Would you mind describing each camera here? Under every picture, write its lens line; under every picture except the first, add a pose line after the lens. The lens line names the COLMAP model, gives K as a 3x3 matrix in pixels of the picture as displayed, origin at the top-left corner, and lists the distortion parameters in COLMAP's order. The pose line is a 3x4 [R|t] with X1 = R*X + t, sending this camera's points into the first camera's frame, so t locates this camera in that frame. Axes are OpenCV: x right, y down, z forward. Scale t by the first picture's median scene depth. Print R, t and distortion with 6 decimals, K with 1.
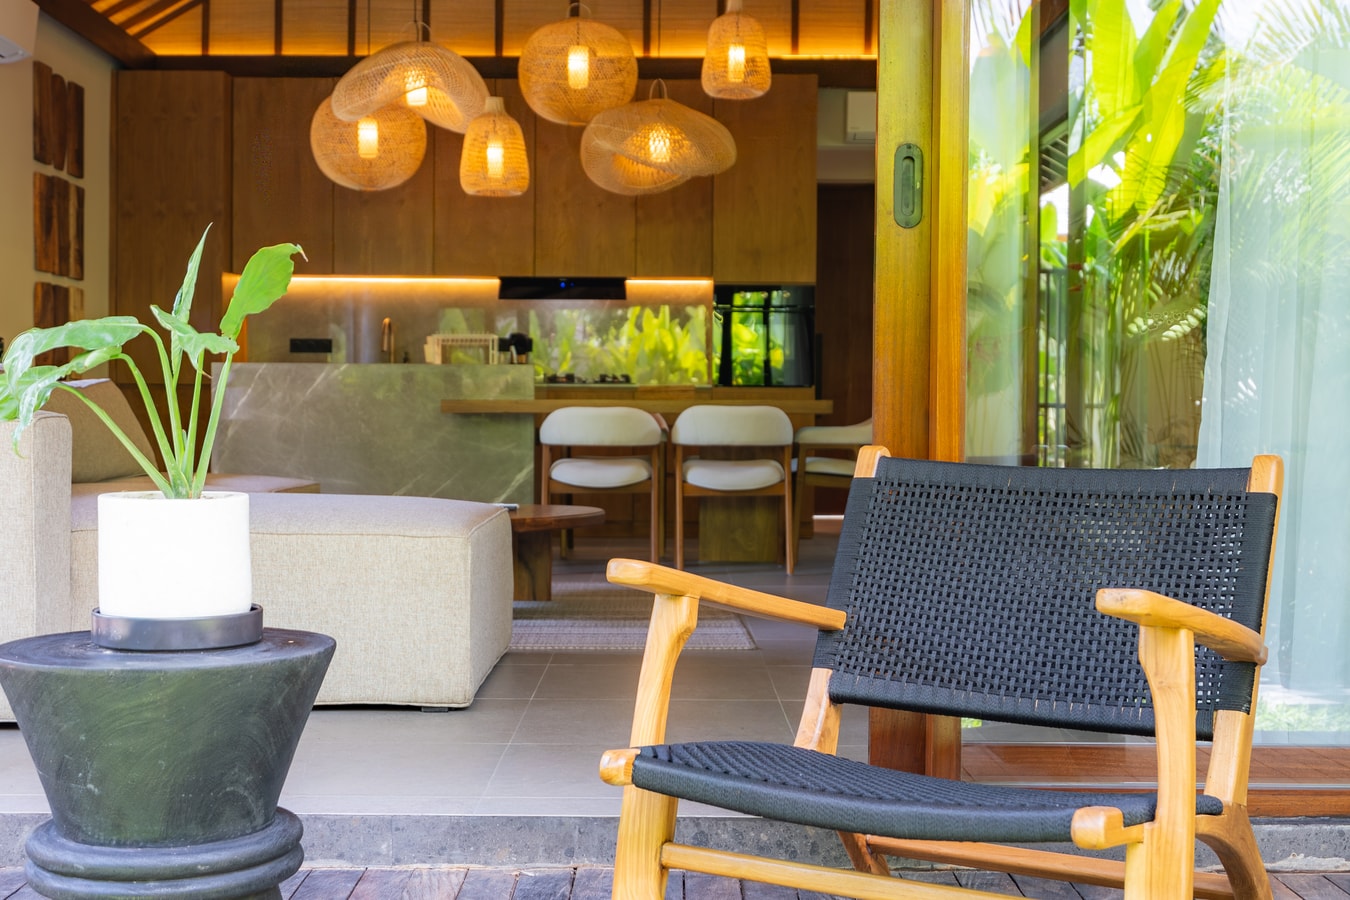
lens RADIAL K [[1813.4, 0, 675.0], [0, 1813.4, 450.0], [0, 0, 1]] dist [0.008347, 0.009880]
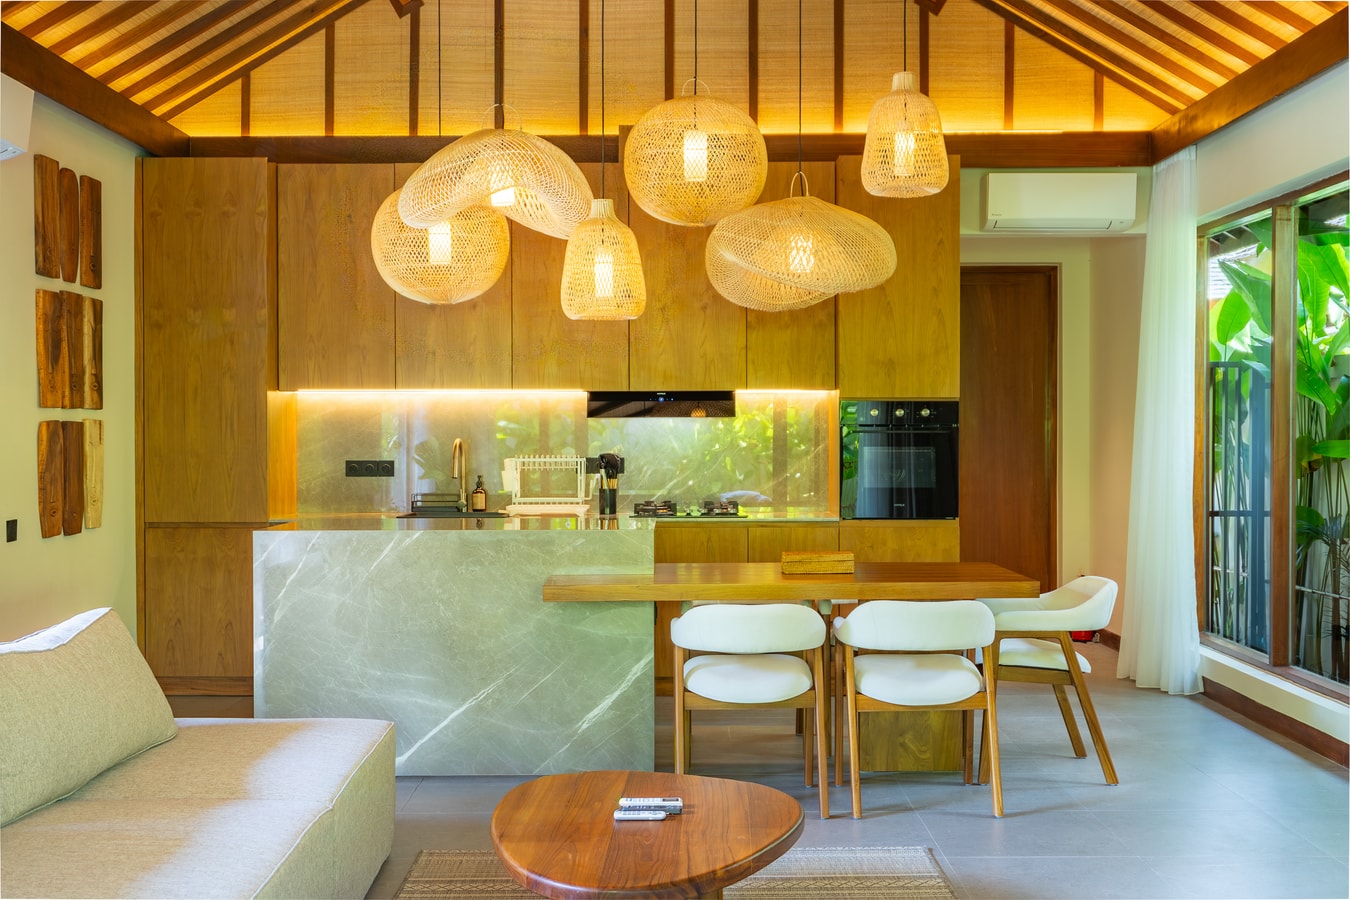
lens RADIAL K [[1603.5, 0, 675.0], [0, 1603.5, 450.0], [0, 0, 1]] dist [0.006763, 0.030098]
pose [[0.999963, -0.008558, -0.000555, -0.061065], [0.008560, 0.999958, 0.003408, -0.076922], [0.000526, -0.003413, 0.999994, 0.260849]]
